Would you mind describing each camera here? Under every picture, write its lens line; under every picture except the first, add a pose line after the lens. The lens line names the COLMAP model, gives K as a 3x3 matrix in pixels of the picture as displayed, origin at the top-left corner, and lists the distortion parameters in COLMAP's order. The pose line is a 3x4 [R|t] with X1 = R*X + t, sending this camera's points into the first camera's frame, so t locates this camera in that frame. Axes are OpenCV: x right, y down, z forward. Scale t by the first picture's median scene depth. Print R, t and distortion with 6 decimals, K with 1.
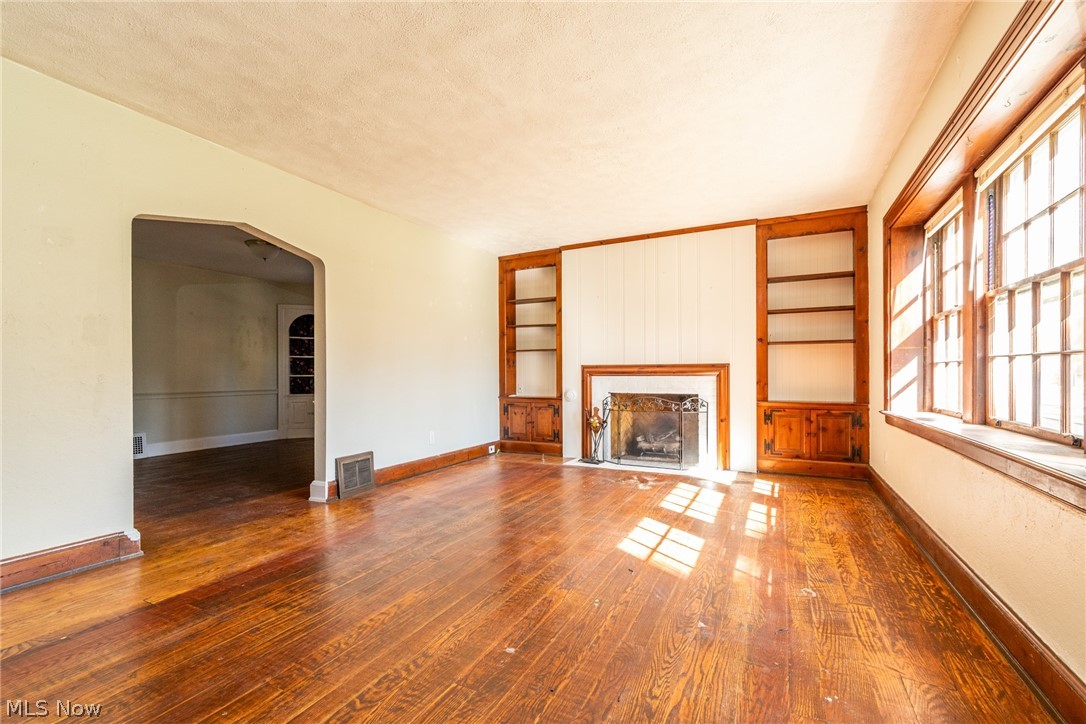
lens RADIAL K [[470.8, 0, 548.9], [0, 470.8, 372.4], [0, 0, 1]] dist [0.002064, -0.000055]
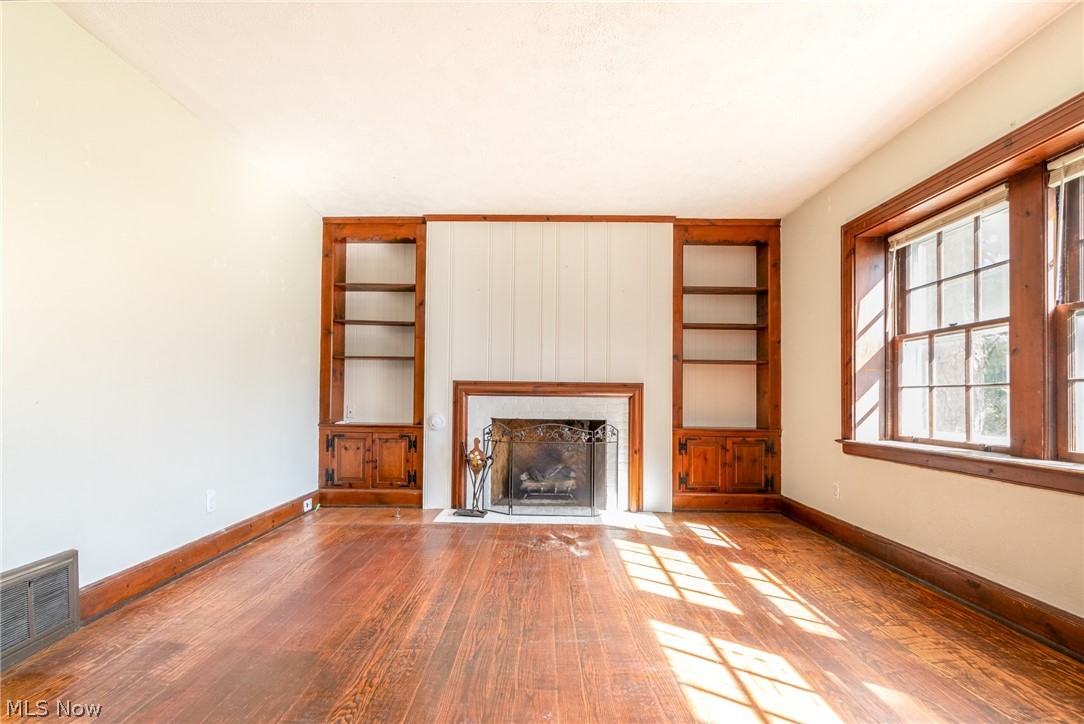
lens RADIAL K [[468.7, 0, 539.2], [0, 468.7, 385.3], [0, 0, 1]] dist [0.000680, -0.000450]
pose [[0.900036, 0.024867, 0.435105, -0.136446], [-0.017997, 0.999640, -0.019905, 0.004451], [-0.435443, 0.010084, 0.900160, 0.309314]]
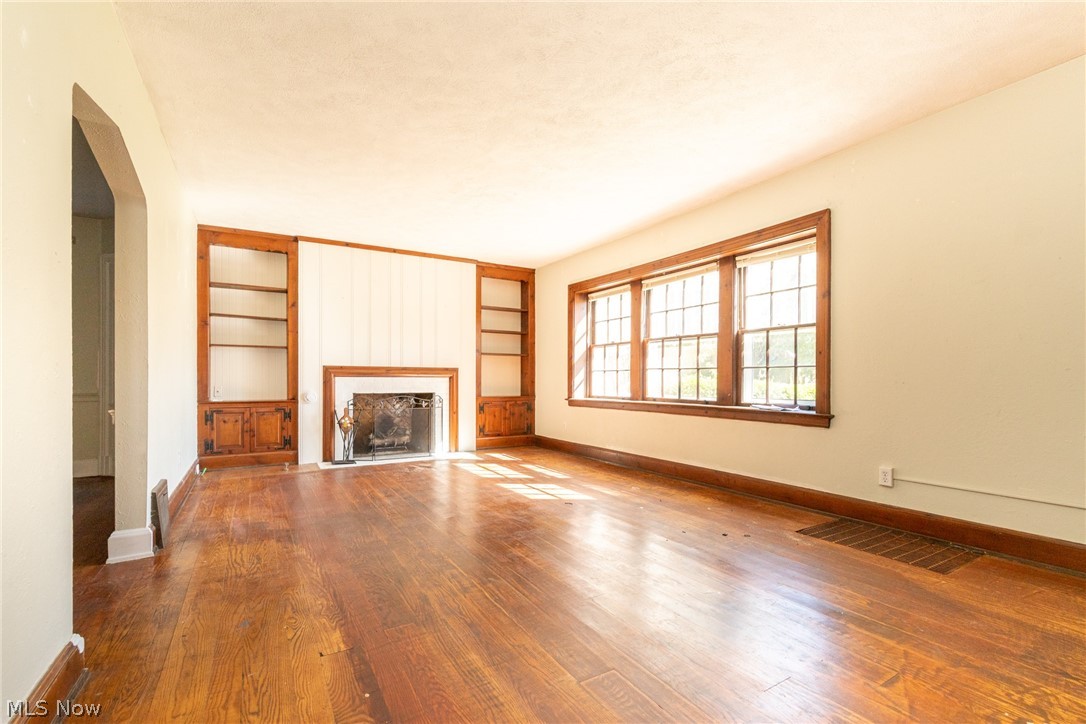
lens RADIAL K [[473.5, 0, 533.2], [0, 473.5, 380.4], [0, 0, 1]] dist [-0.001684, -0.000349]
pose [[0.547625, 0.004181, 0.836714, -0.542617], [-0.010095, 0.999948, 0.001610, 0.009922], [-0.836663, -0.009328, 0.547638, 0.118021]]
